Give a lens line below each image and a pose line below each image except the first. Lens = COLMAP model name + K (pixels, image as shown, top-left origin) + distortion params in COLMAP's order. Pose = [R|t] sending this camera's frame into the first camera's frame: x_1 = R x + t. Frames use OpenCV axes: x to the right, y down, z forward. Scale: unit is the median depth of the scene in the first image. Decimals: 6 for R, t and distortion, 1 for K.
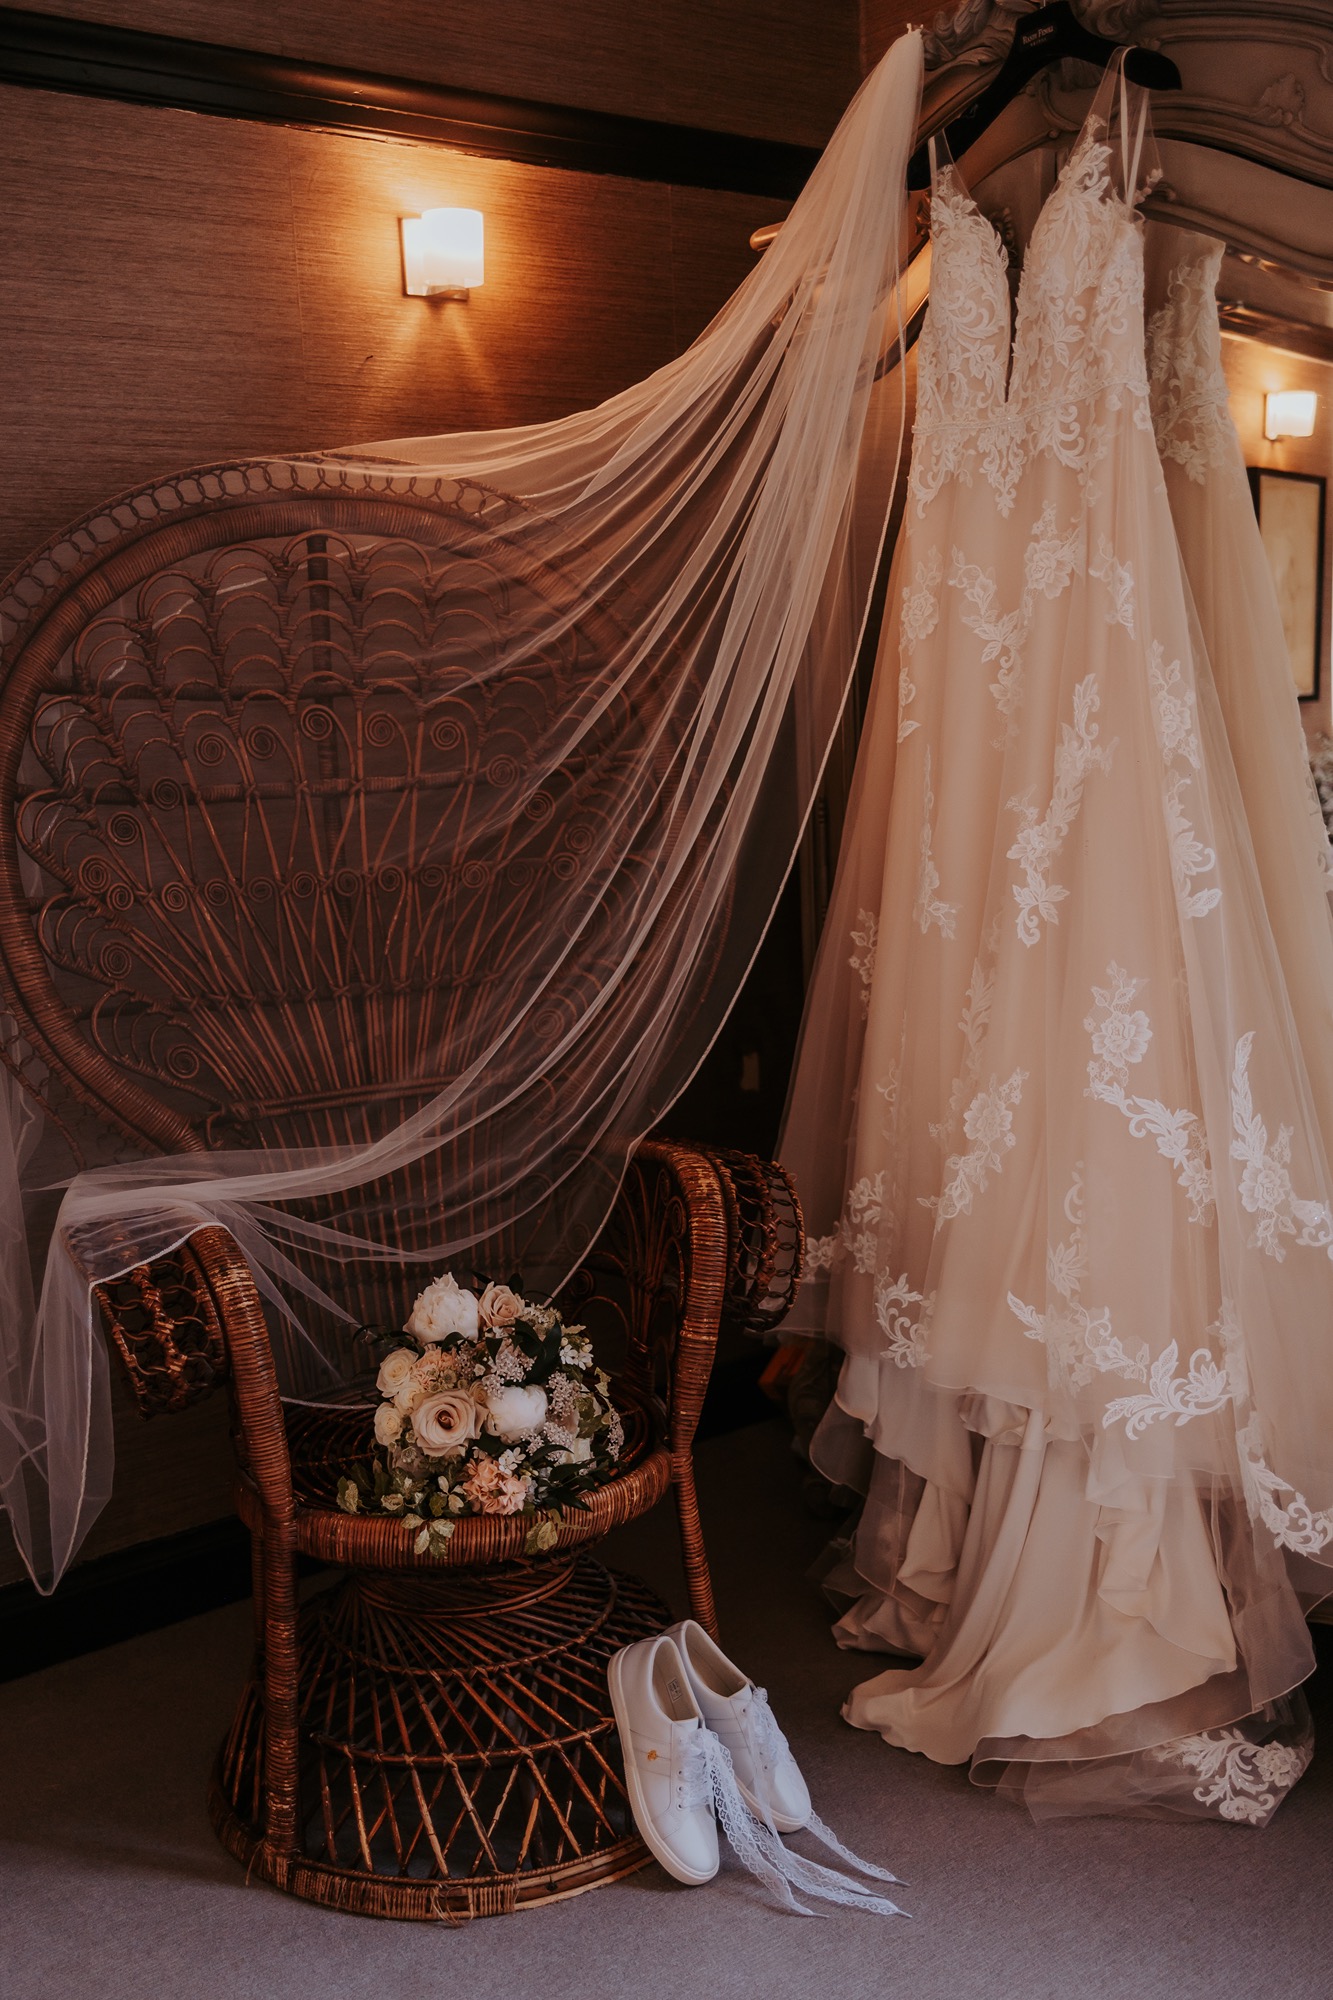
lens RADIAL K [[2901.0, 0, 667.0], [0, 2901.0, 967.2], [0, 0, 1]] dist [0.029794, 0.001675]
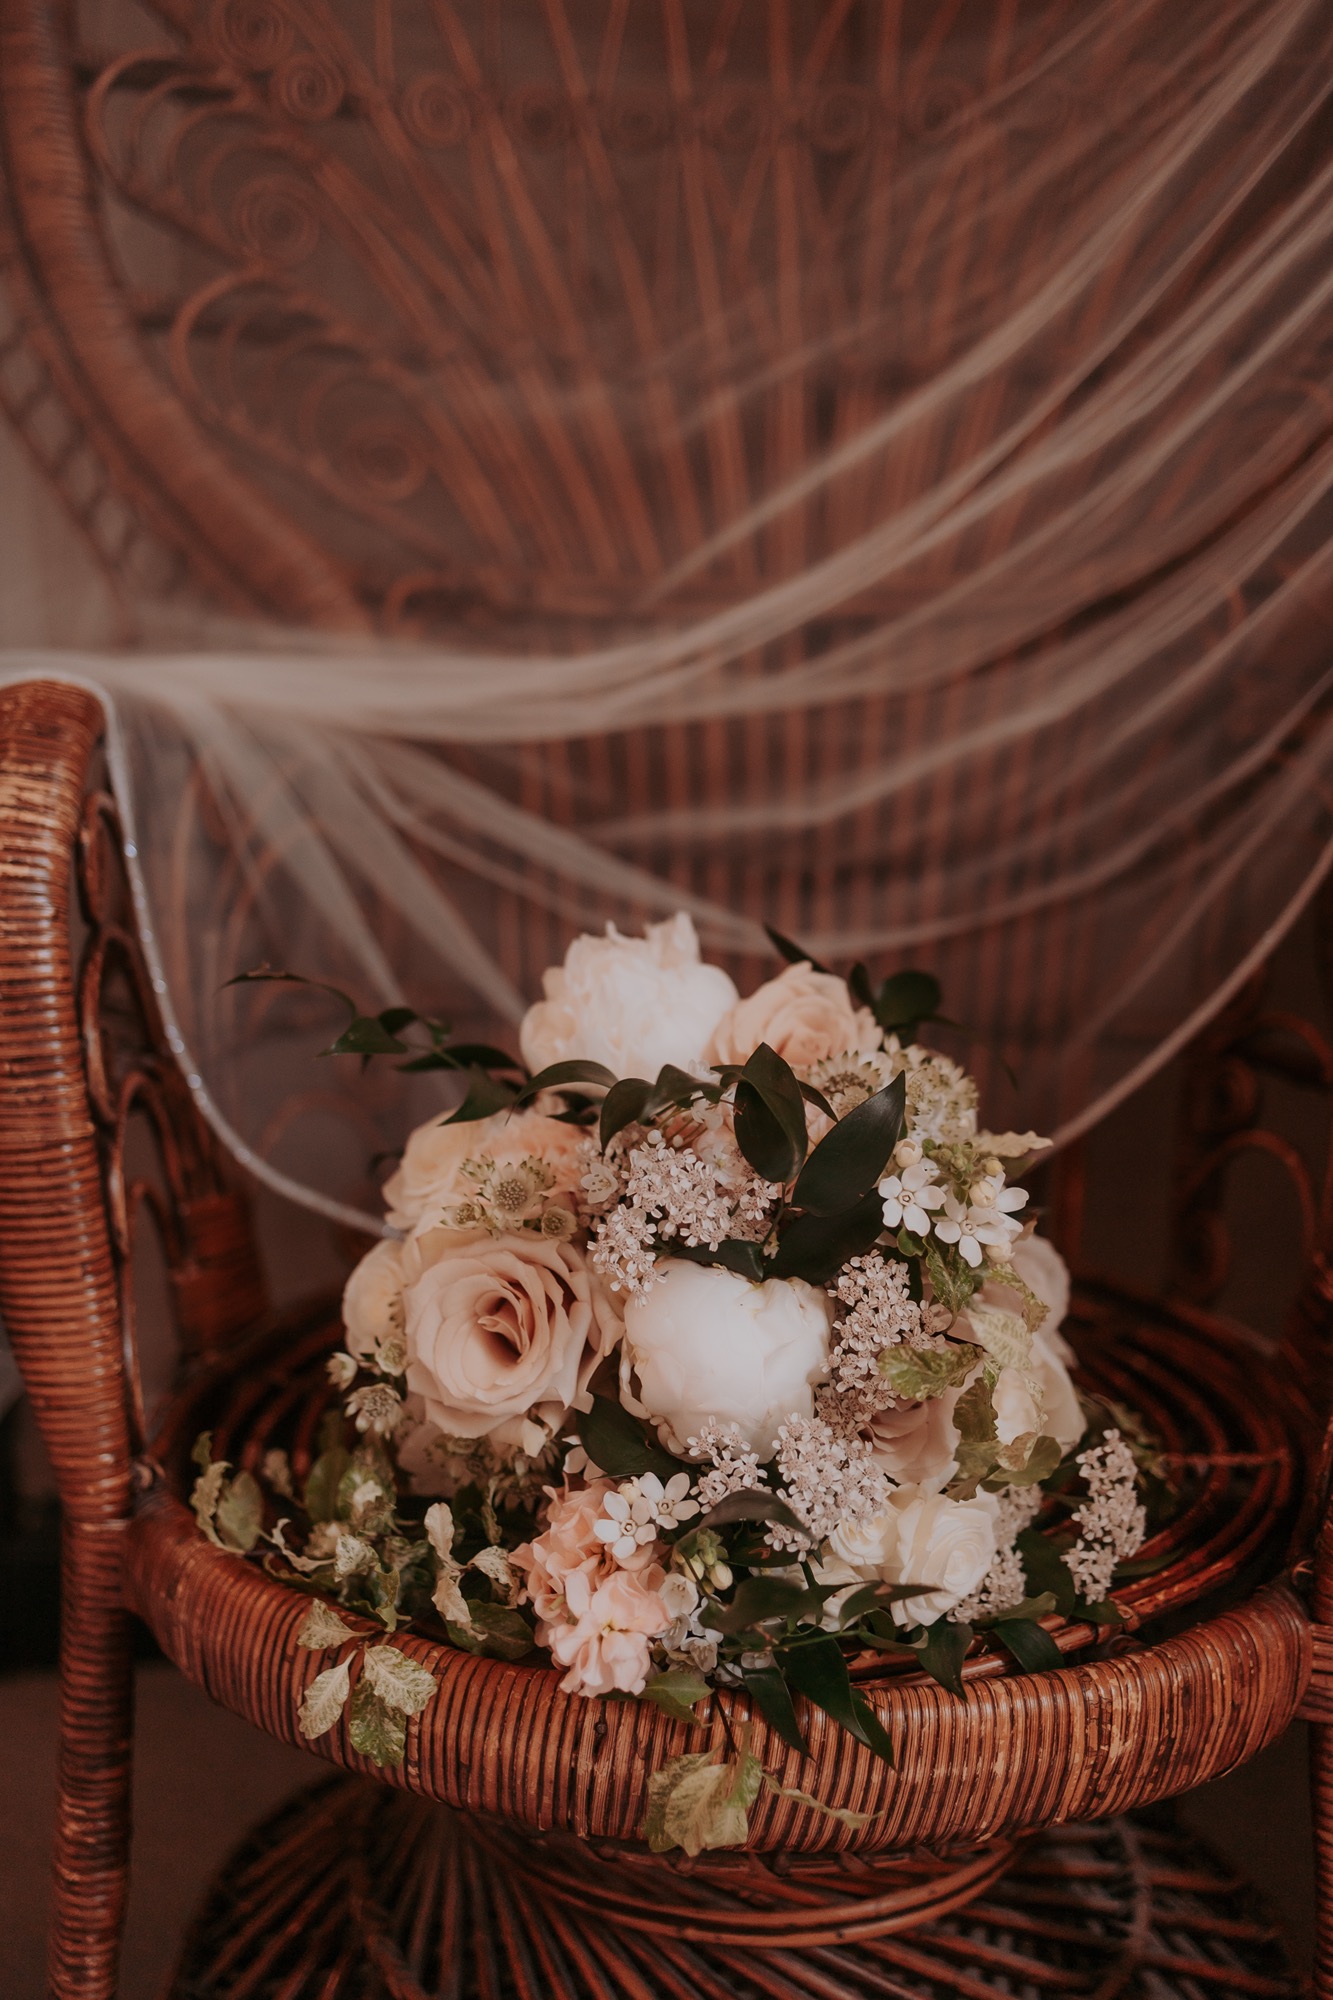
lens RADIAL K [[2165.8, 0, 618.7], [0, 2165.8, 998.1], [0, 0, 1]] dist [-0.023245, -0.011096]
pose [[0.870440, 0.139753, -0.472020, 0.037897], [-0.153287, 0.988132, 0.009889, 0.116618], [0.467800, 0.063746, 0.881533, 0.798406]]
